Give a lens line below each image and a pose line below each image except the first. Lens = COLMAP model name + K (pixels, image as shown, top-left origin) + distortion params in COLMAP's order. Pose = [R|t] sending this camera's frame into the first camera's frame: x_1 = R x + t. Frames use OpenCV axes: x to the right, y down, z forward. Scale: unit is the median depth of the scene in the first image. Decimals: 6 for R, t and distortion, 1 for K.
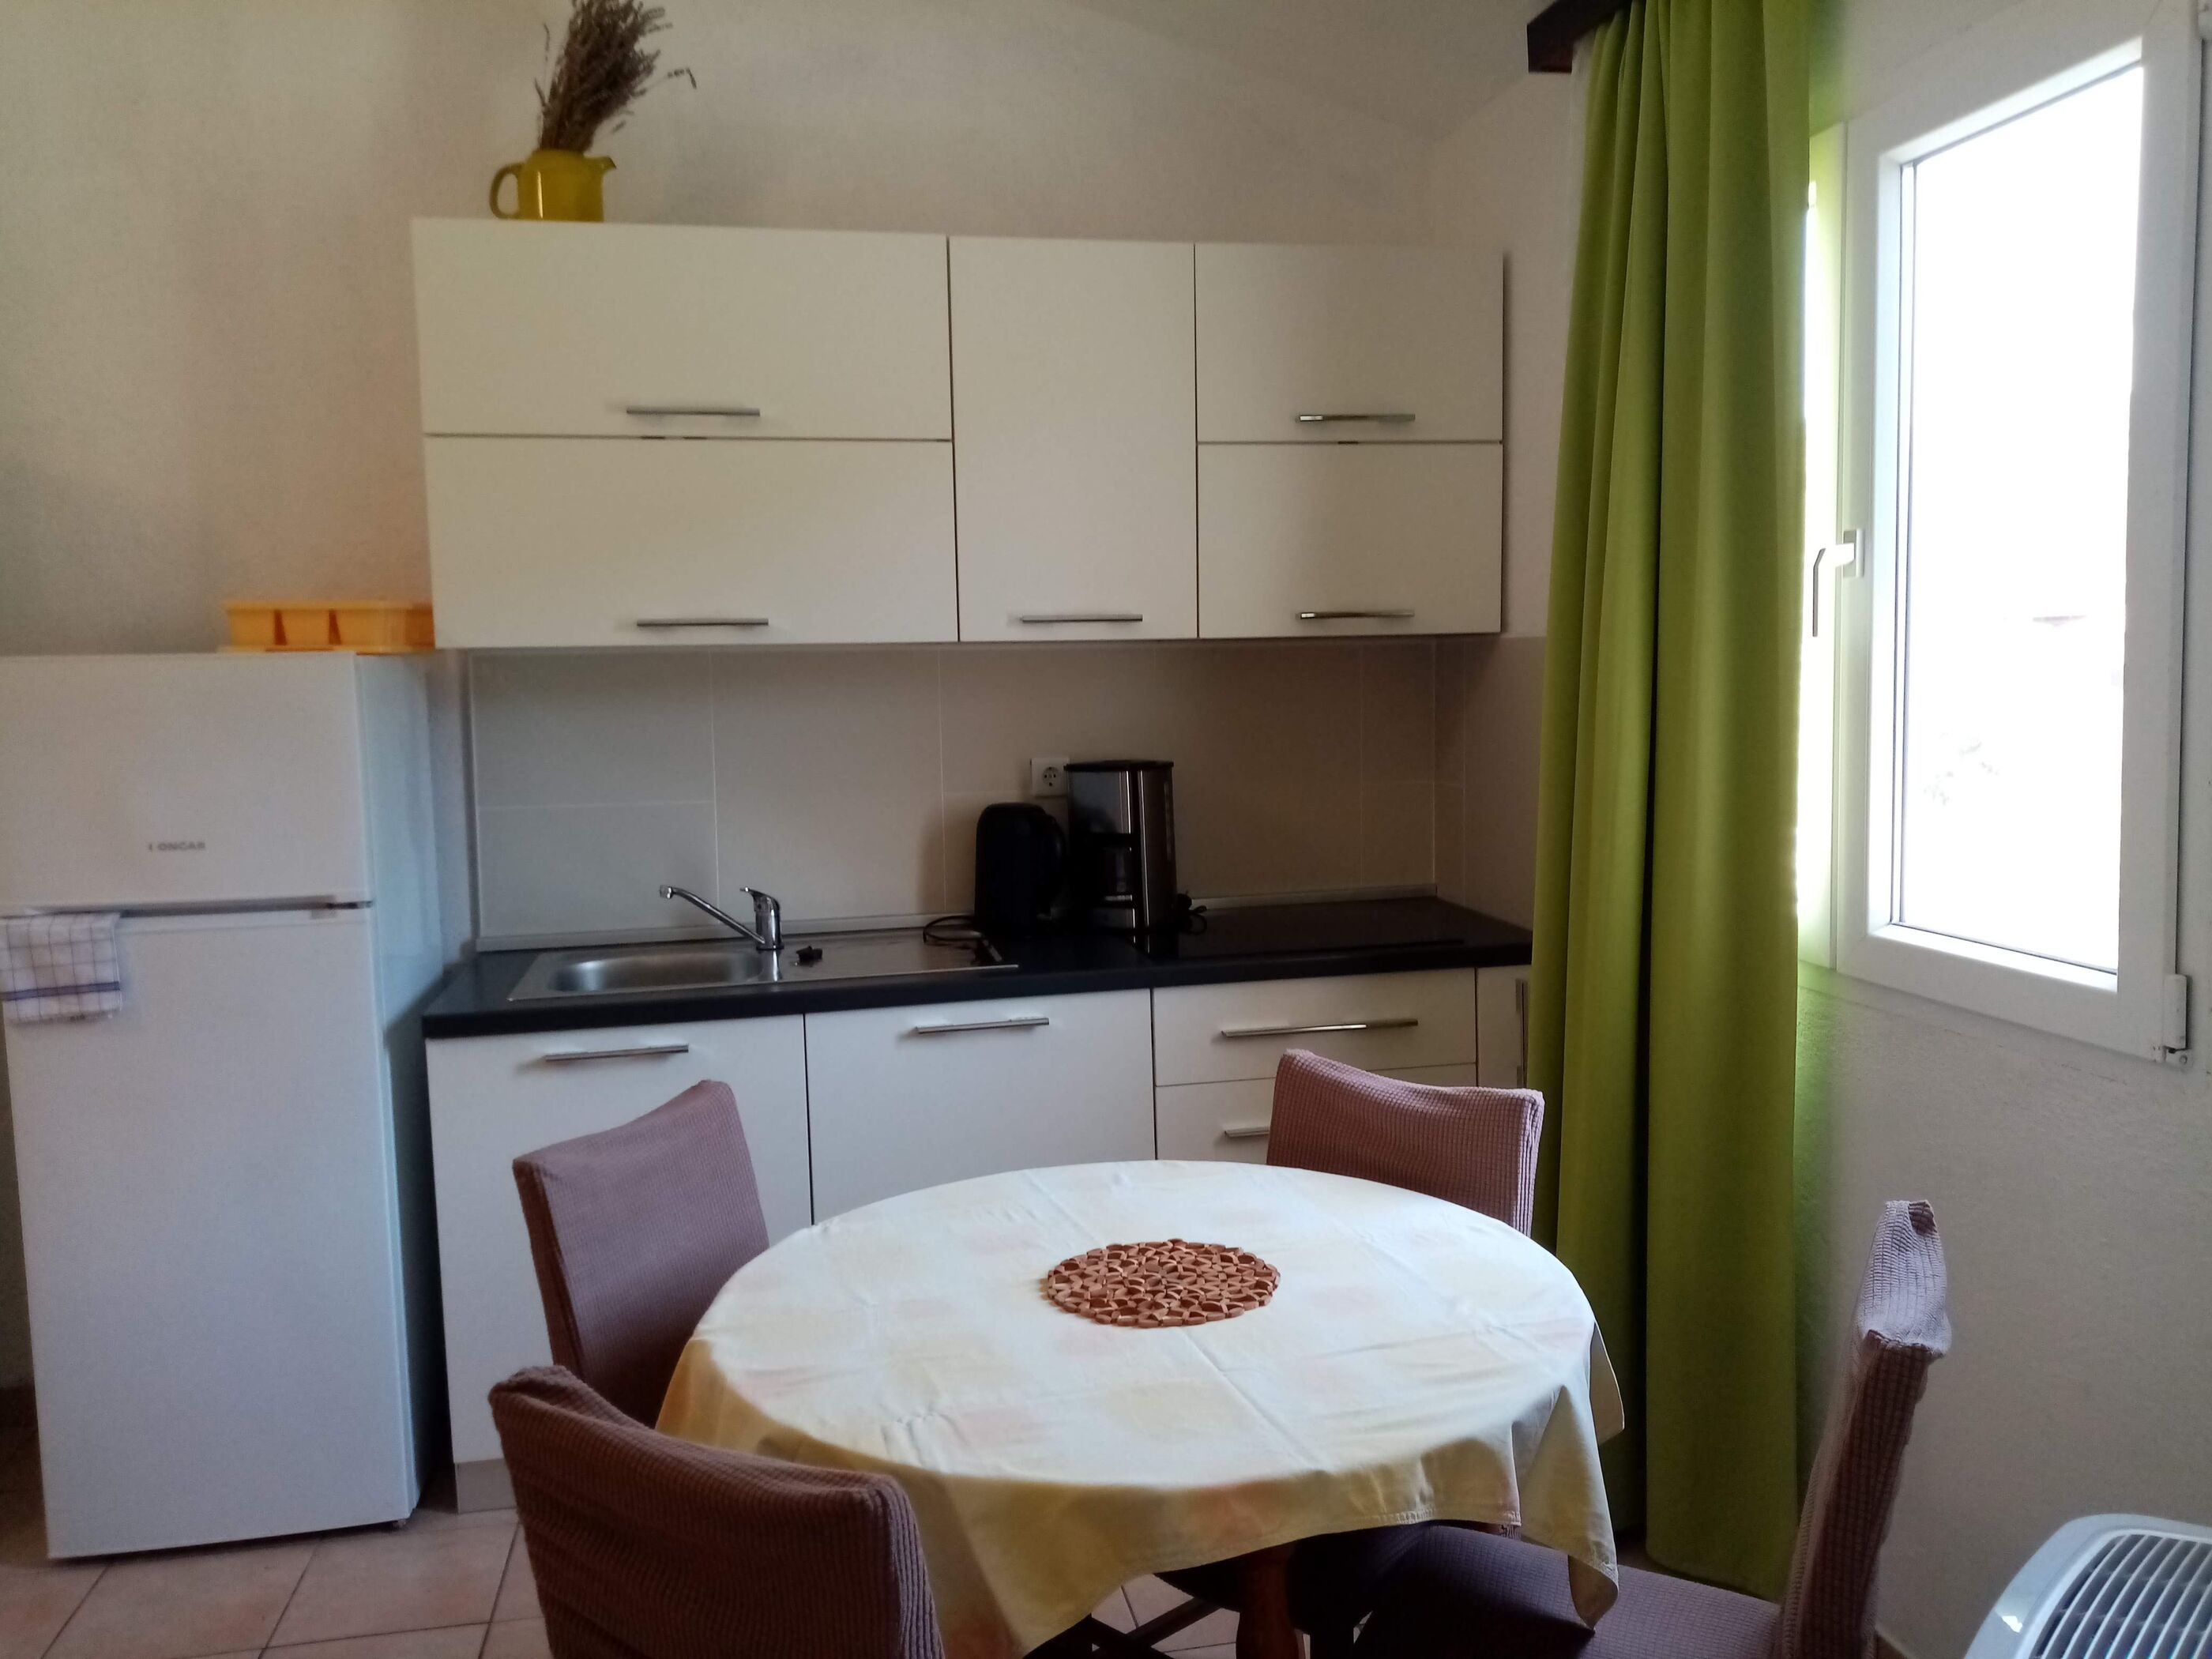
lens RADIAL K [[1684.6, 0, 1140.6], [0, 1684.6, 805.9], [0, 0, 1]] dist [0.070941, -0.171581]
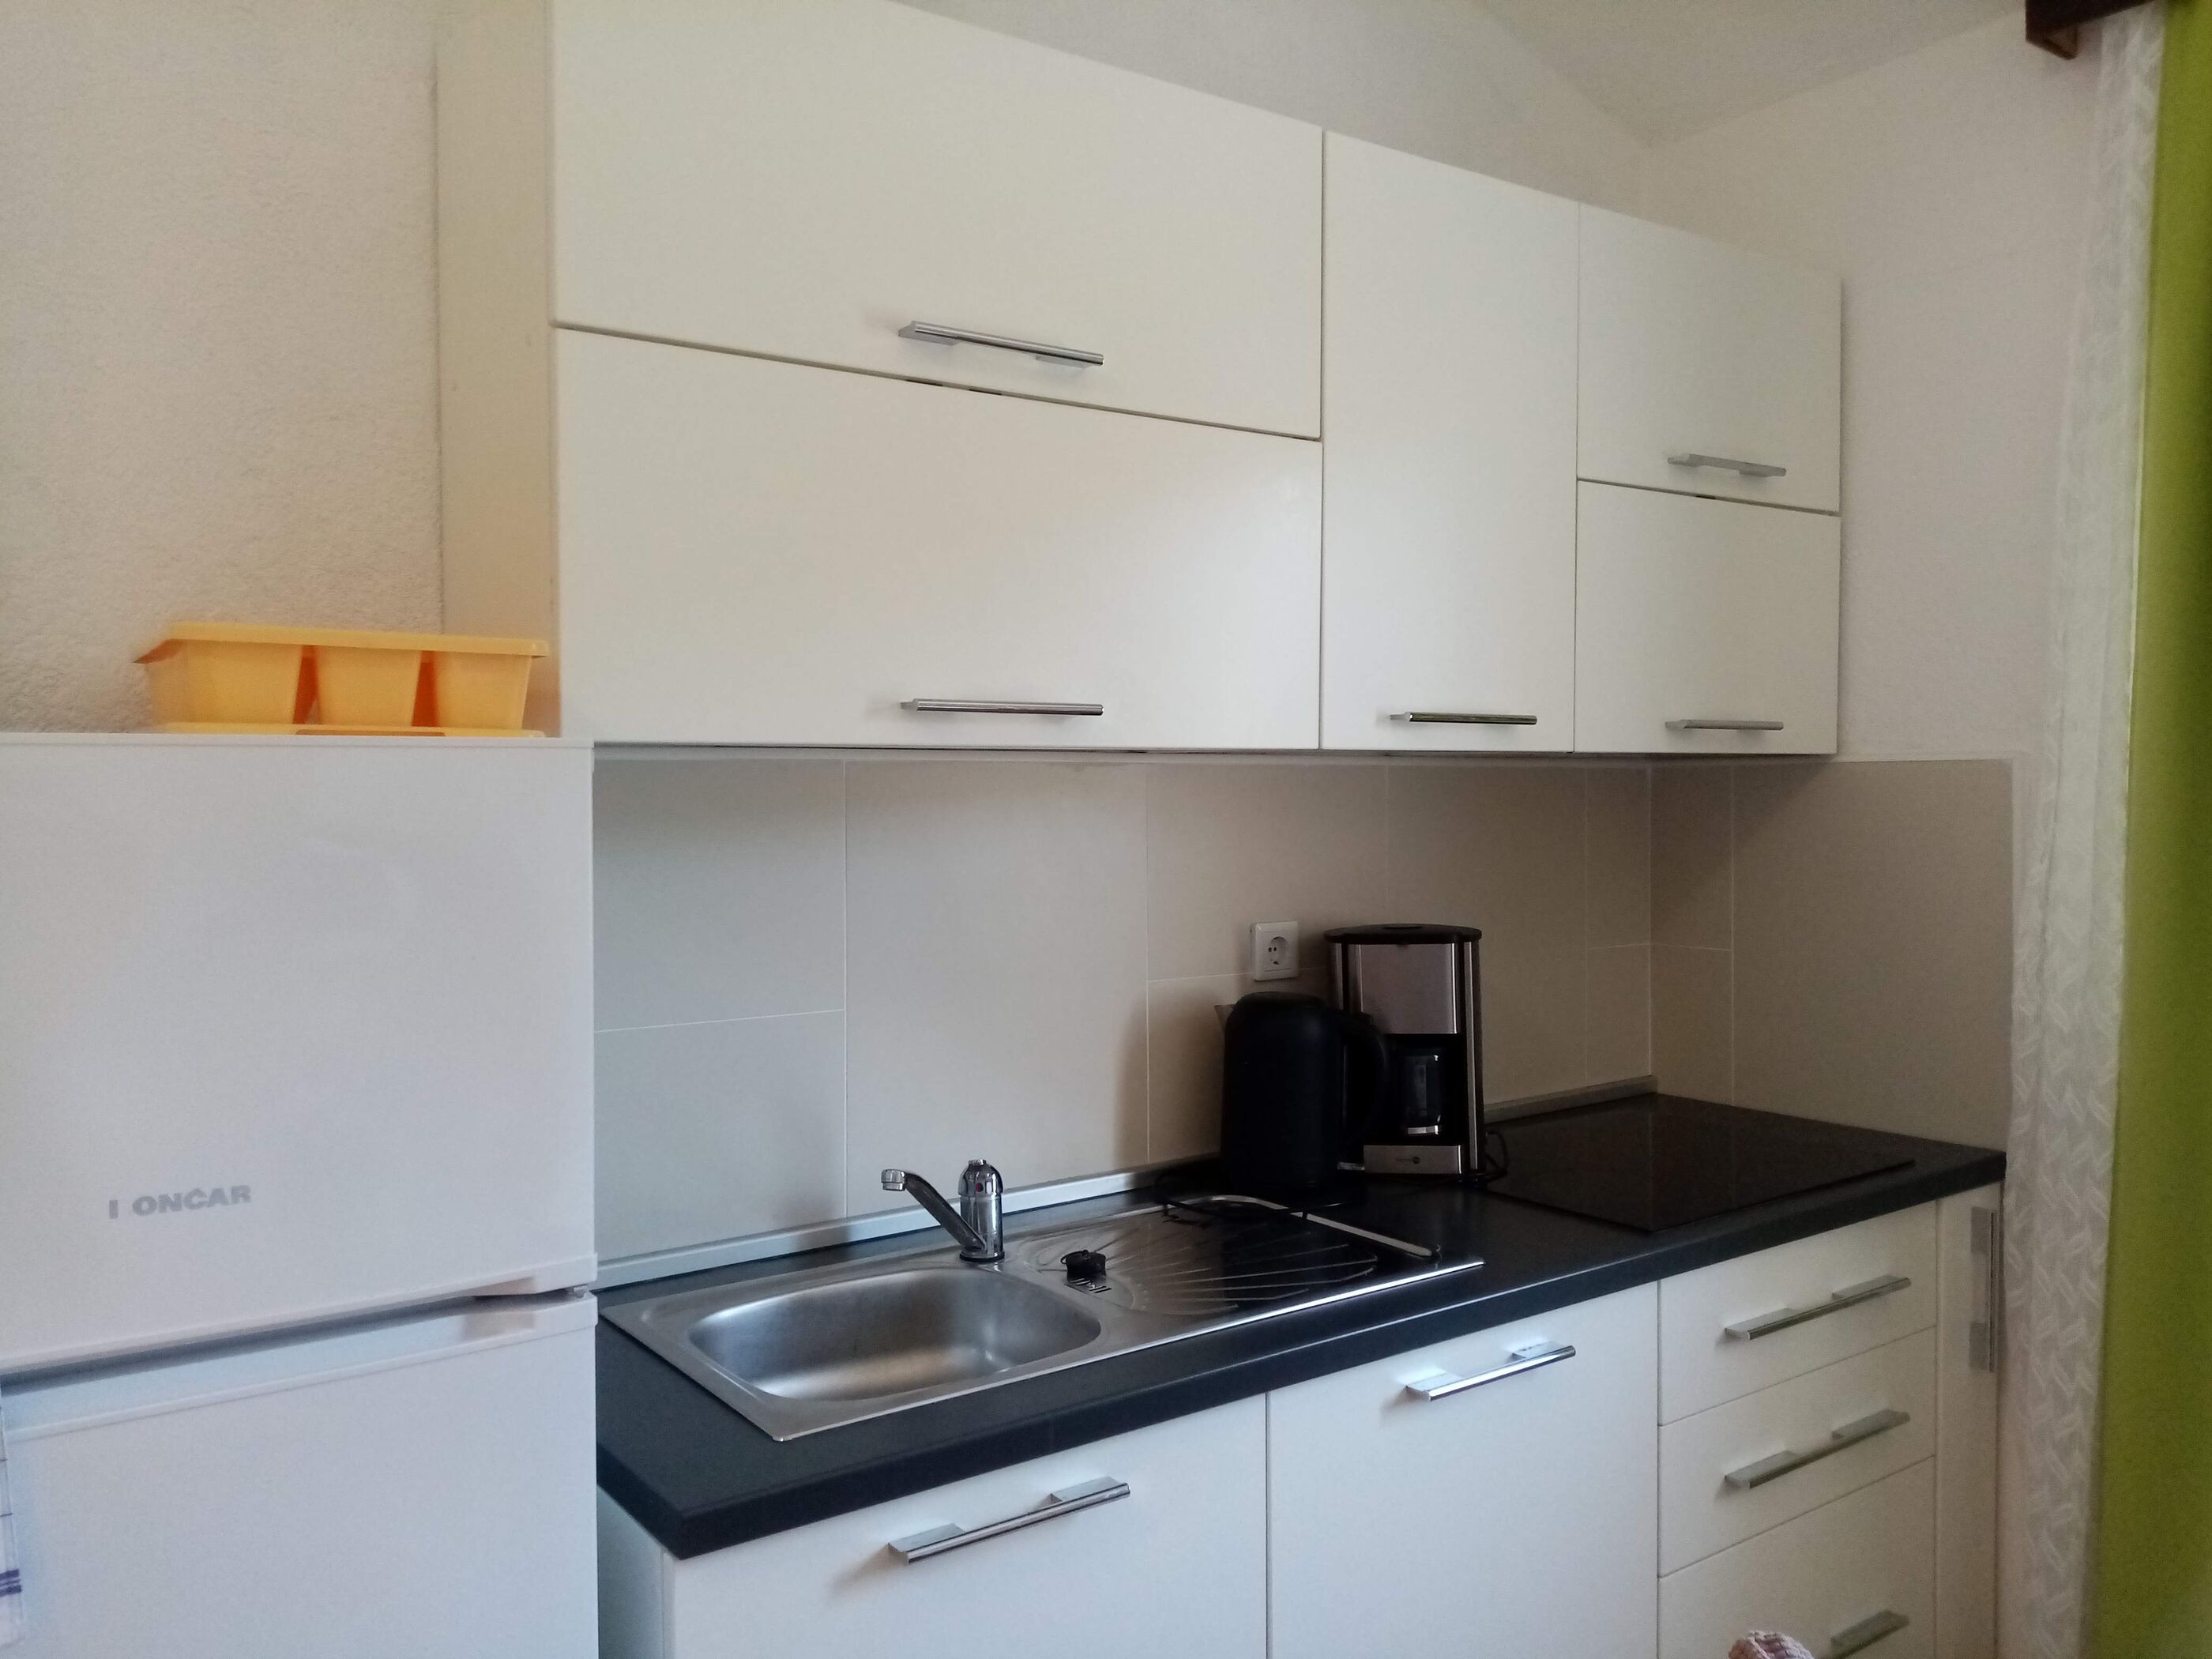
lens RADIAL K [[1738.2, 0, 1104.1], [0, 1738.2, 793.8], [0, 0, 1]] dist [-0.030247, -0.003800]
pose [[0.913876, 0.012466, 0.405801, -0.502297], [0.019458, 0.997035, -0.074450, -0.036947], [-0.405526, 0.075934, 0.910924, 0.488354]]
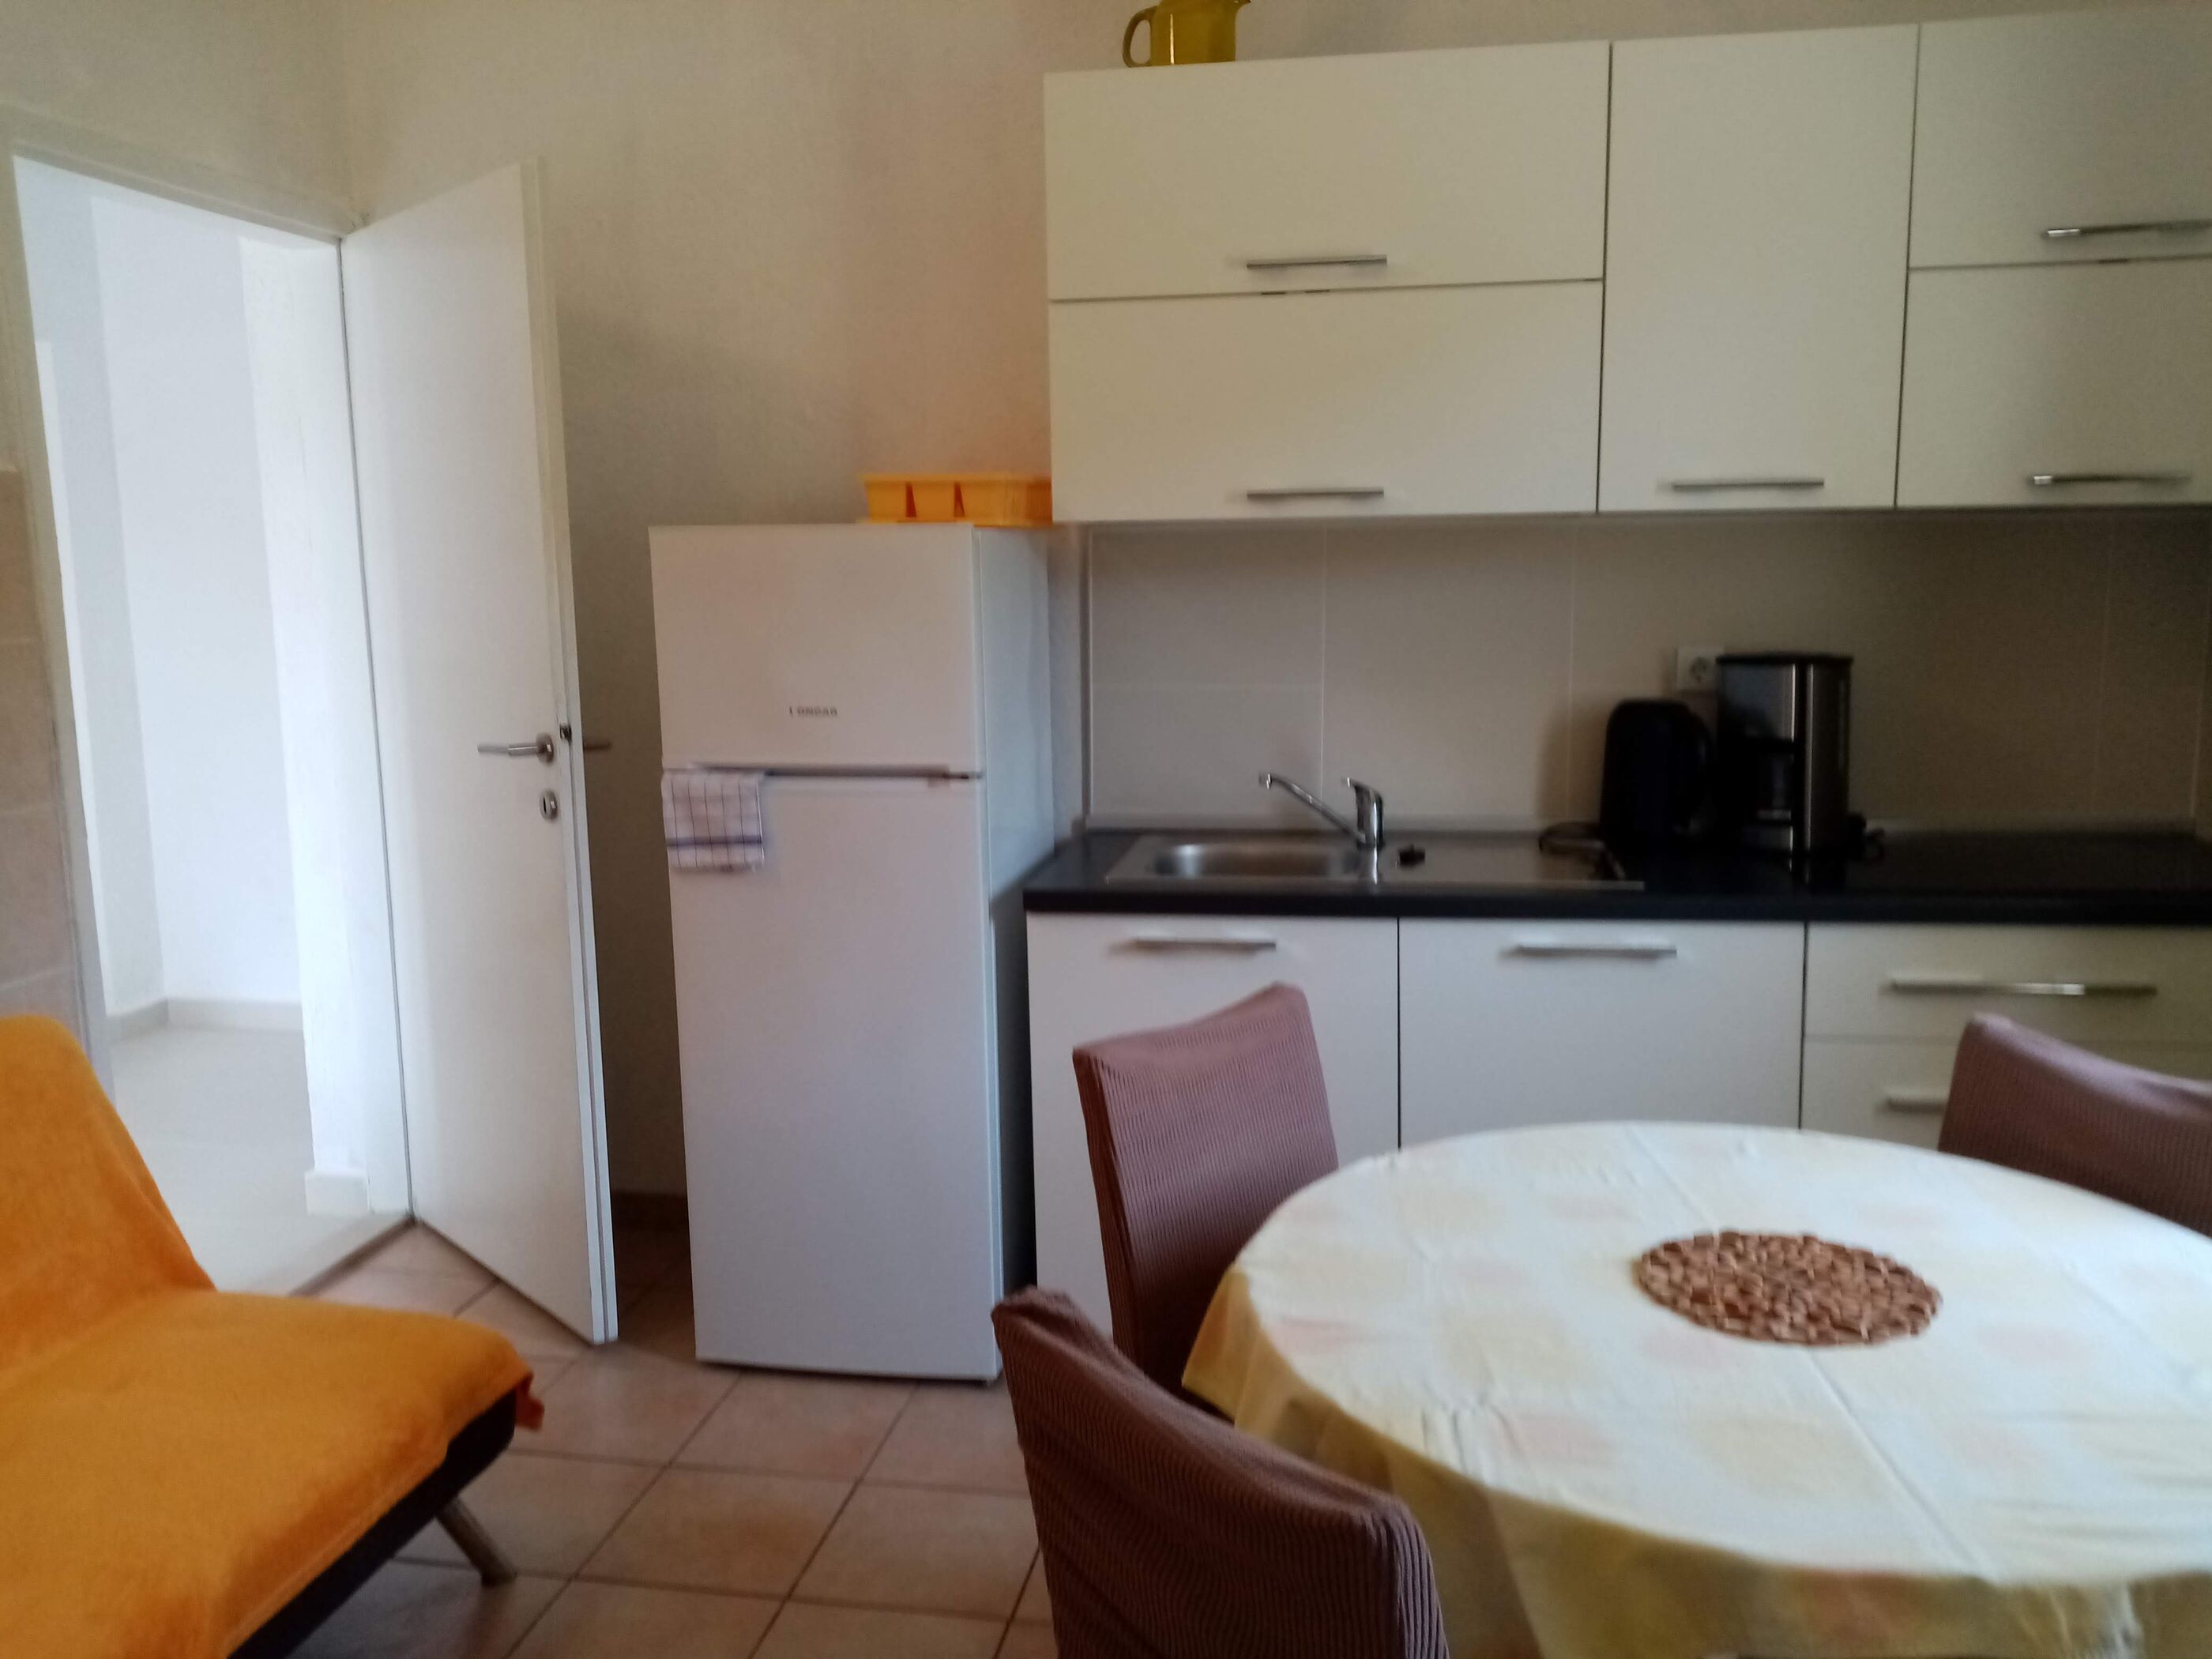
lens RADIAL K [[1757.4, 0, 1121.3], [0, 1757.4, 818.8], [0, 0, 1]] dist [-0.010096, 0.000214]
pose [[0.929177, 0.060331, -0.364678, 0.005452], [-0.035127, 0.996537, 0.075361, 0.001515], [0.367962, -0.057214, 0.928079, 0.057817]]
